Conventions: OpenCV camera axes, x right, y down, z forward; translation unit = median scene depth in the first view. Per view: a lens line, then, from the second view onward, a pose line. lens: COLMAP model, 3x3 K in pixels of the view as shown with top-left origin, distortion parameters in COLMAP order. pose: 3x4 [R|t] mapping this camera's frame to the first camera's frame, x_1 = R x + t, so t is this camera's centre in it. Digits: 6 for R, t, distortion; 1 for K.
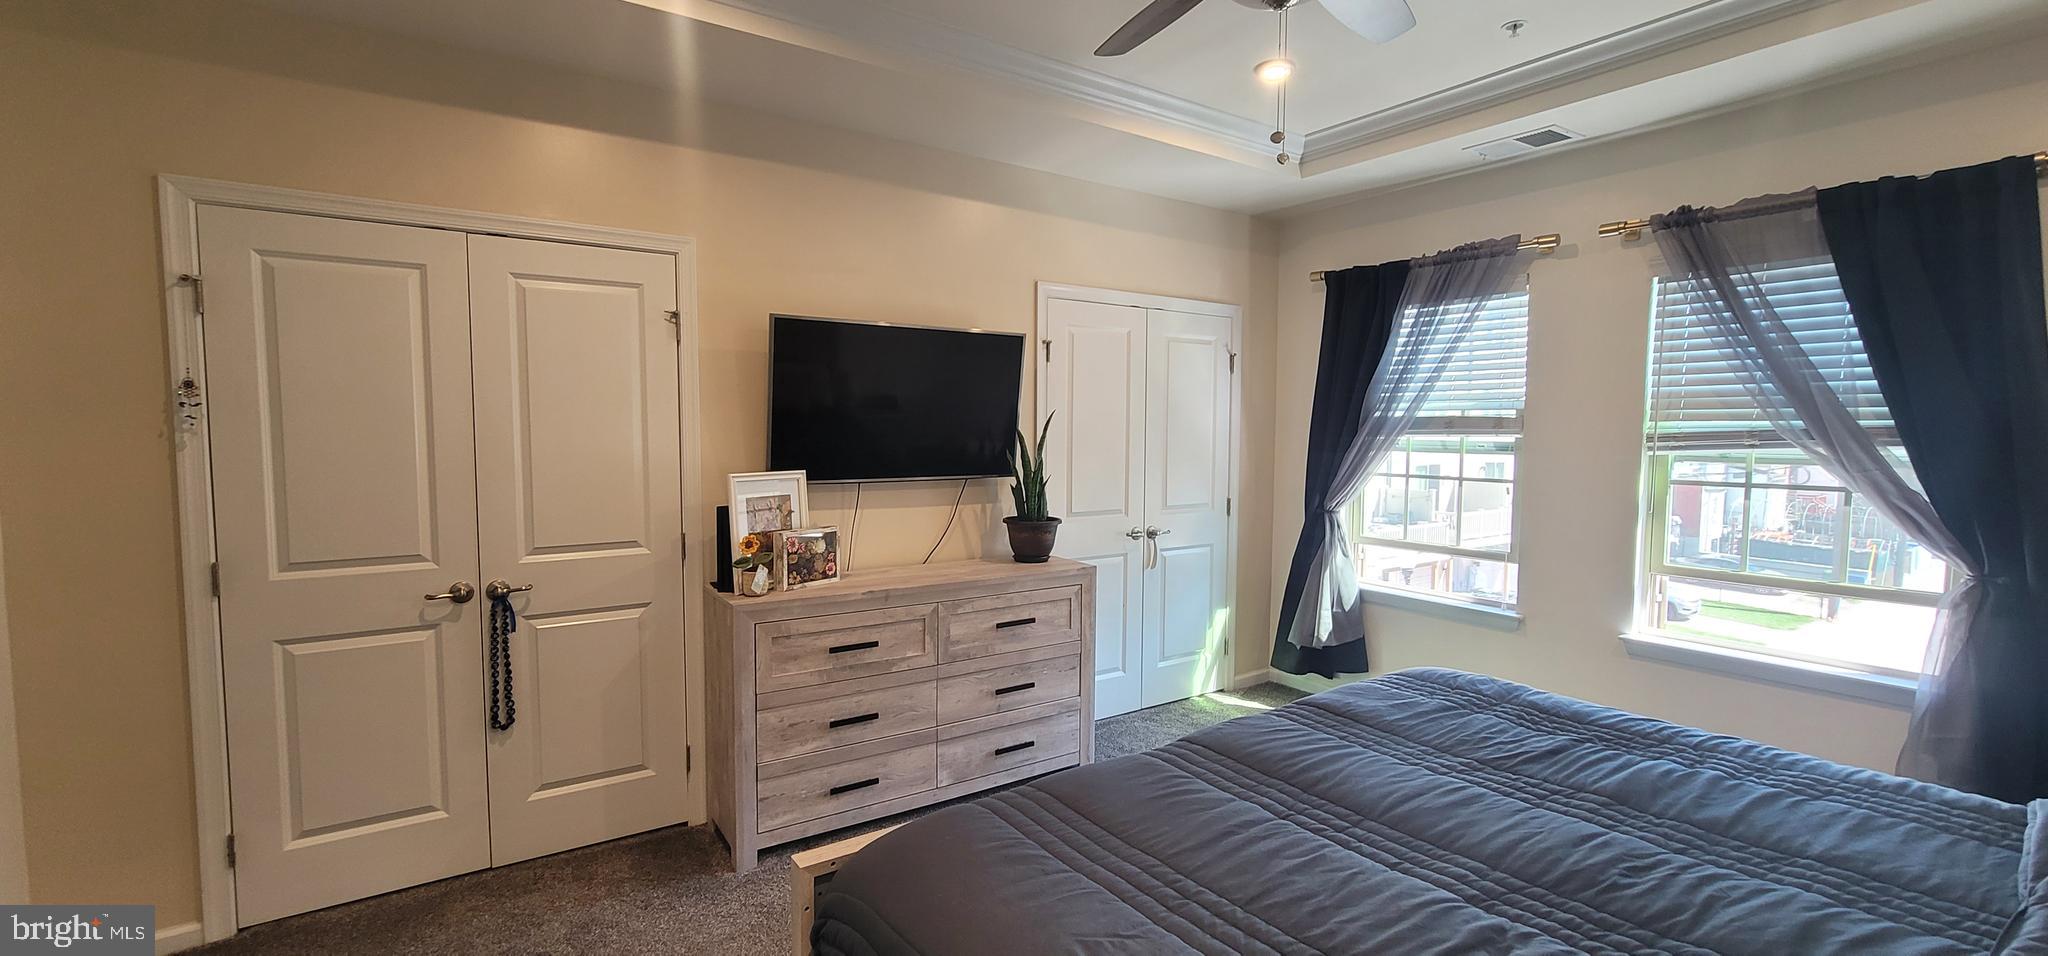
lens RADIAL K [[837.2, 0, 1019.1], [0, 837.2, 486.5], [0, 0, 1]] dist [-0.001720, -0.000259]
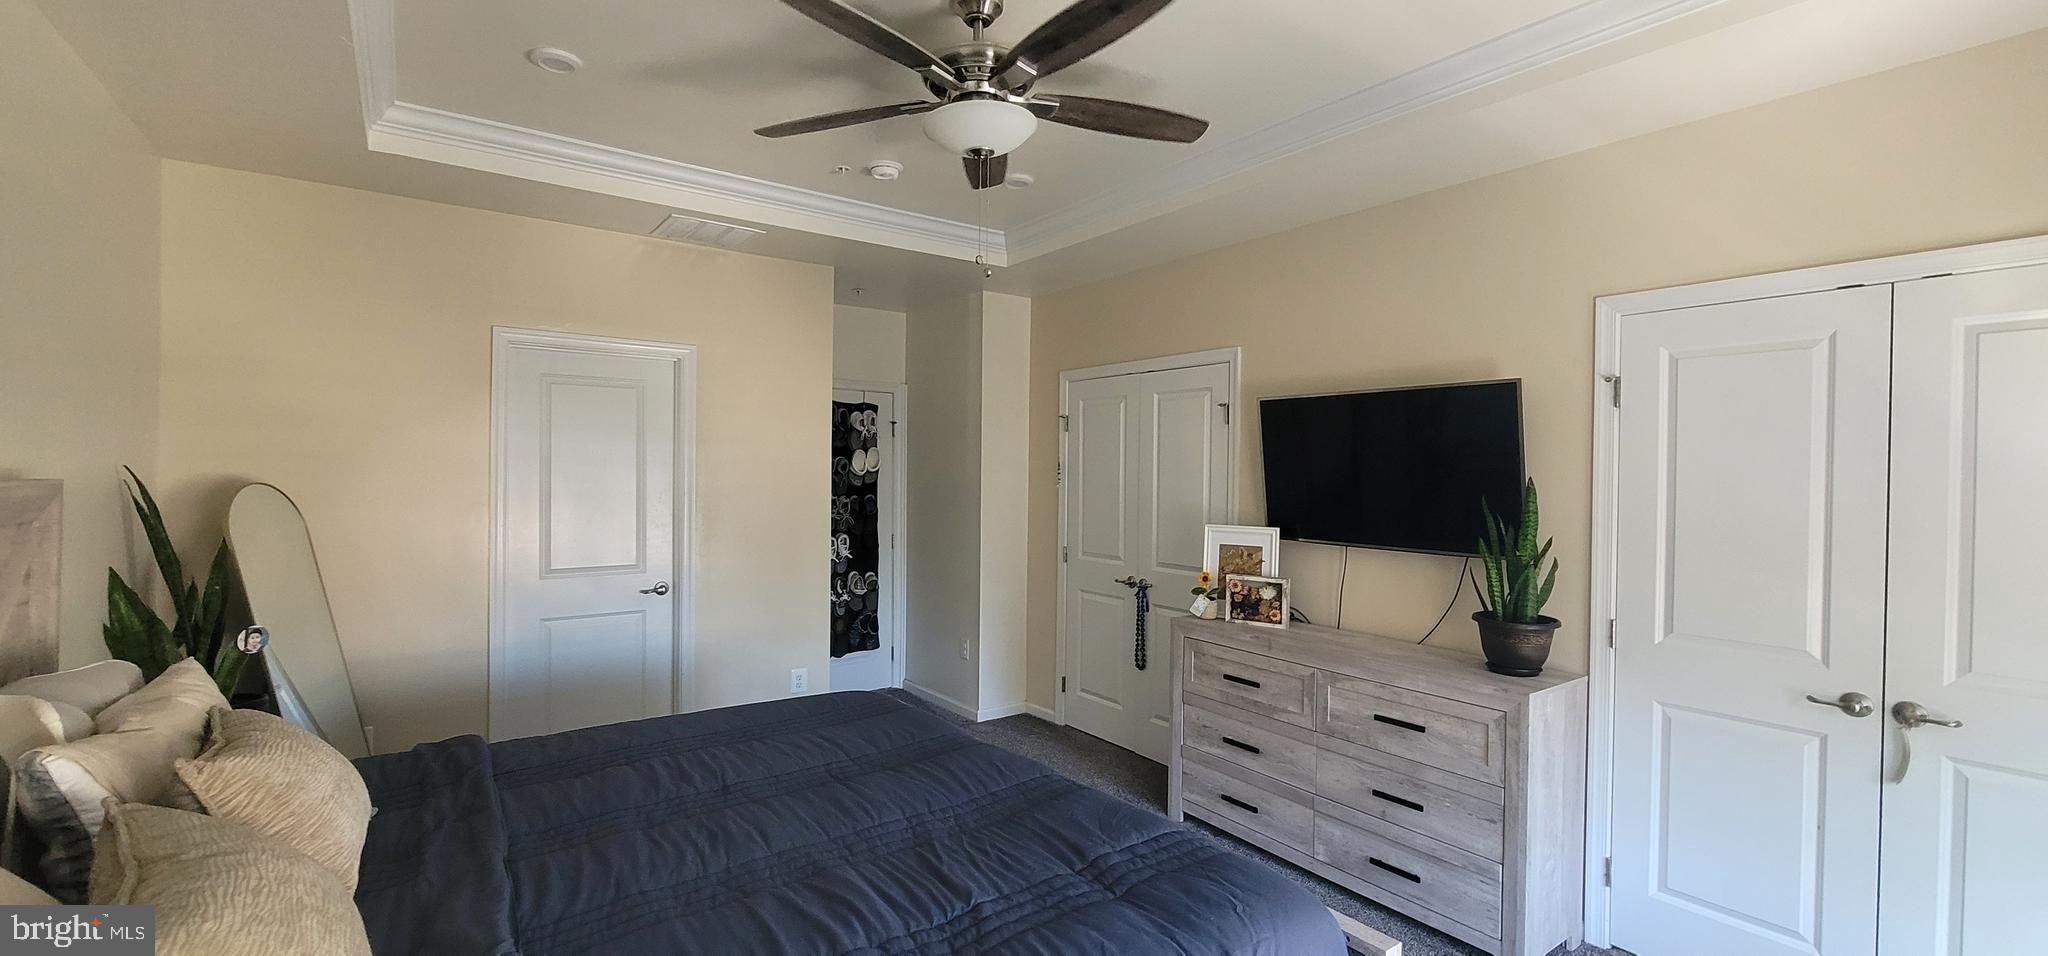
lens RADIAL K [[837.2, 0, 1037.3], [0, 837.2, 479.7], [0, 0, 1]] dist [-0.001720, -0.000259]
pose [[0.043128, 0.007496, -0.999041, 0.841874], [-0.082547, 0.996580, 0.003914, -0.059728], [0.995654, 0.082299, 0.043599, 0.571939]]
